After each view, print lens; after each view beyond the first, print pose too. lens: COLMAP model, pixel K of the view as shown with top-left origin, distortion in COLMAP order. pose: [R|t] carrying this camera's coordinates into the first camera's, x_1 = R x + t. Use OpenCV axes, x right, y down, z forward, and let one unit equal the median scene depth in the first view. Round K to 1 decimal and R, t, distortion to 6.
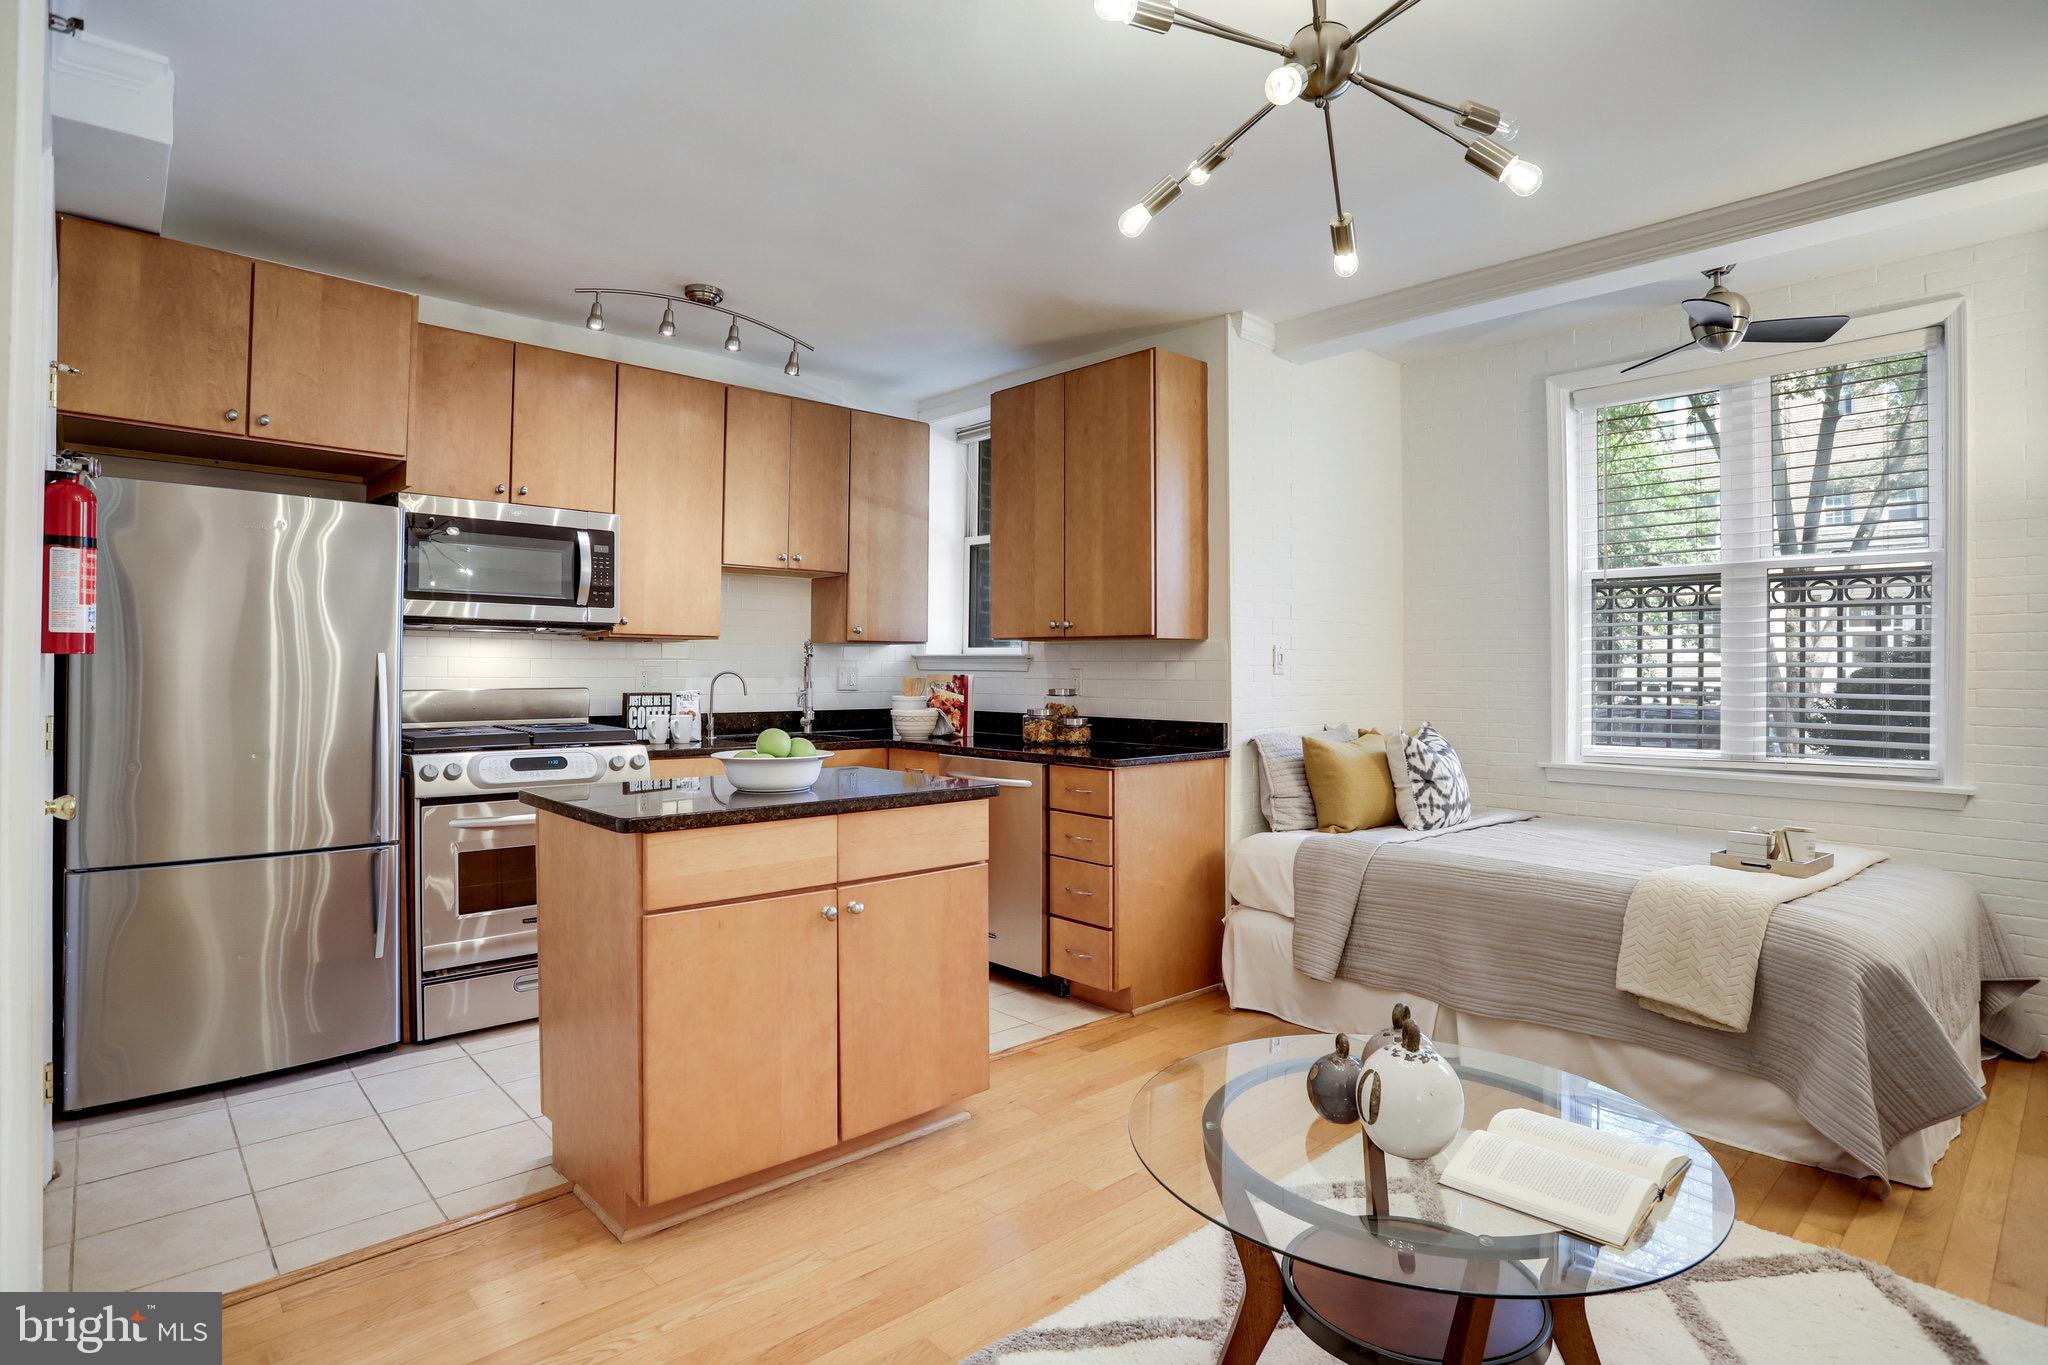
lens RADIAL K [[1046.1, 0, 1027.9], [0, 1046.1, 666.5], [0, 0, 1]] dist [-0.055022, 0.025415]
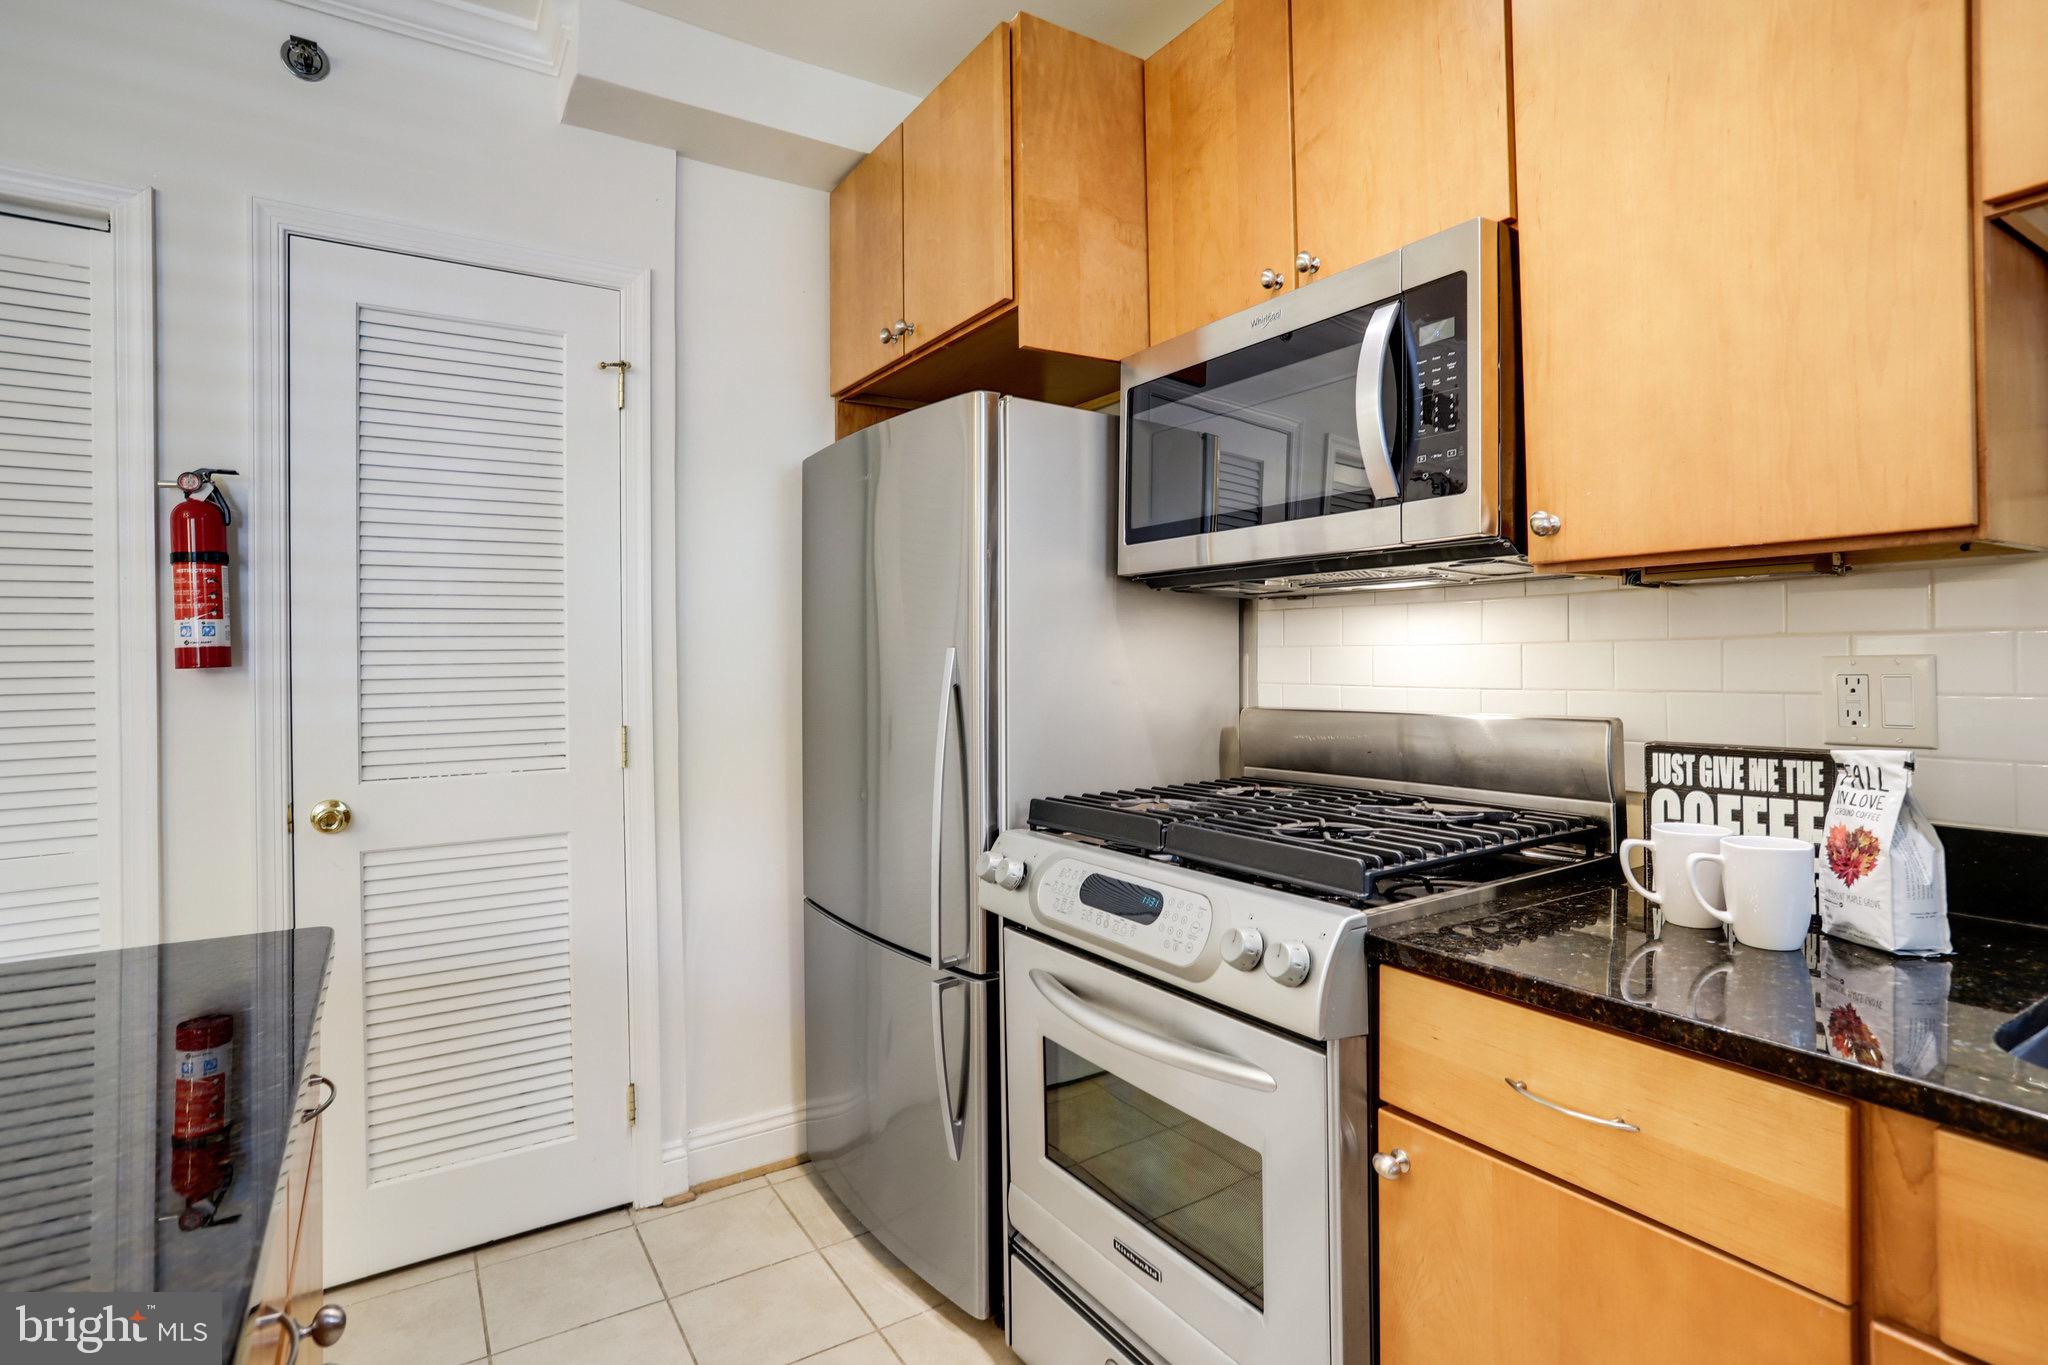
lens RADIAL K [[1019.9, 0, 1032.9], [0, 1019.9, 652.9], [0, 0, 1]] dist [-0.046285, 0.019374]
pose [[-0.157403, -0.011825, -0.987464, -0.051057], [0.014676, 0.999790, -0.014312, -0.000559], [0.987425, -0.016745, -0.157197, 0.921210]]
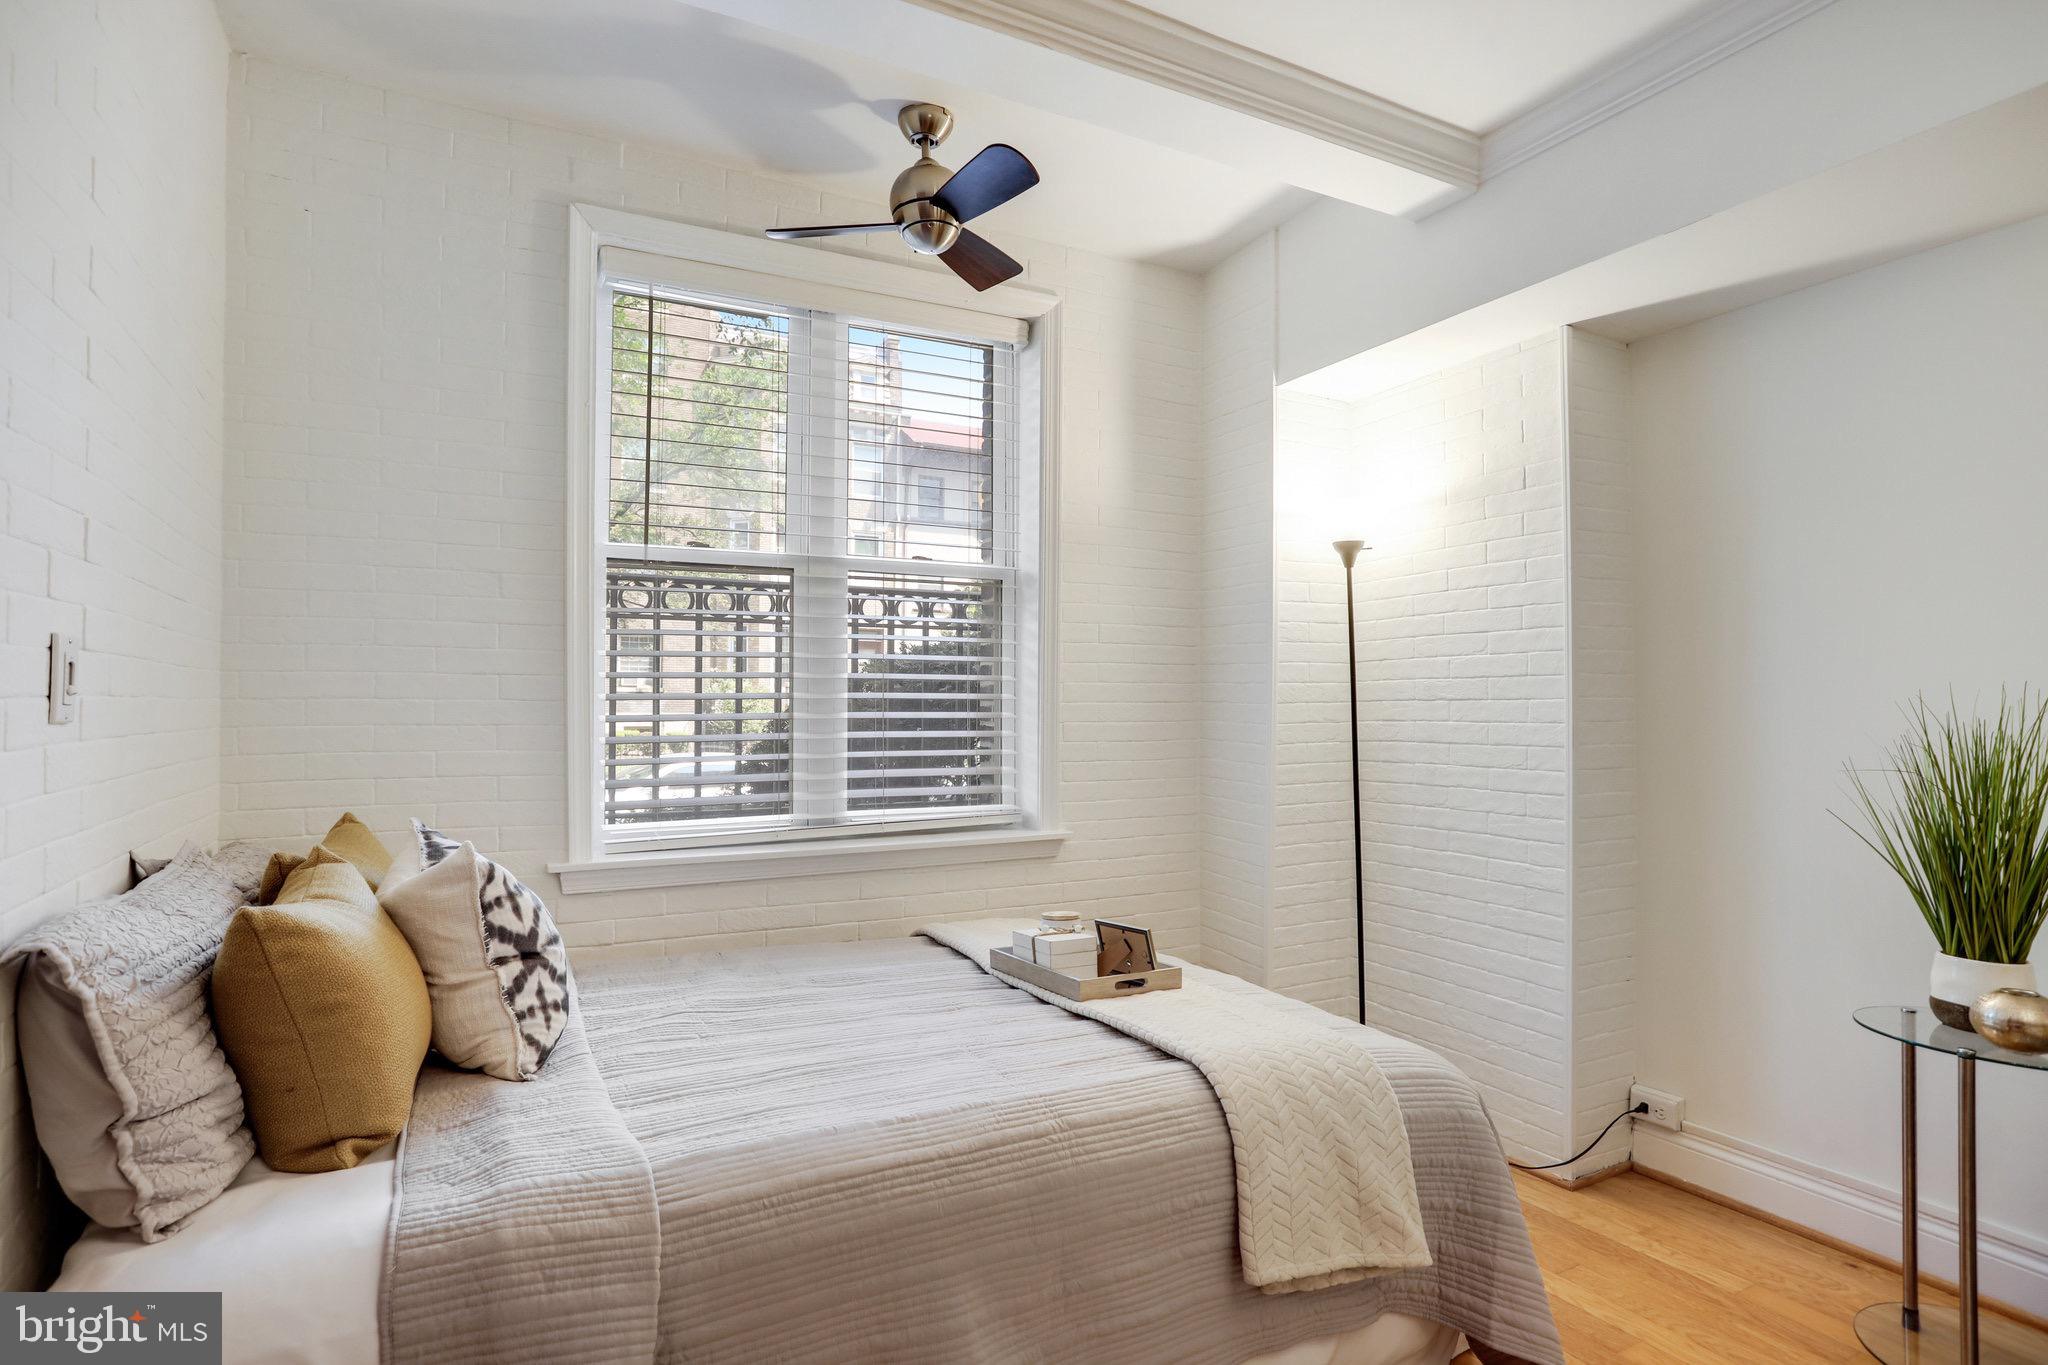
lens RADIAL K [[1046.1, 0, 1068.8], [0, 1046.1, 688.8], [0, 0, 1]] dist [-0.055022, 0.025415]
pose [[0.222663, 0.006702, 0.974873, 0.005042], [-0.002585, 0.999977, -0.006284, -0.001954], [-0.974892, -0.001121, 0.222675, 0.670973]]
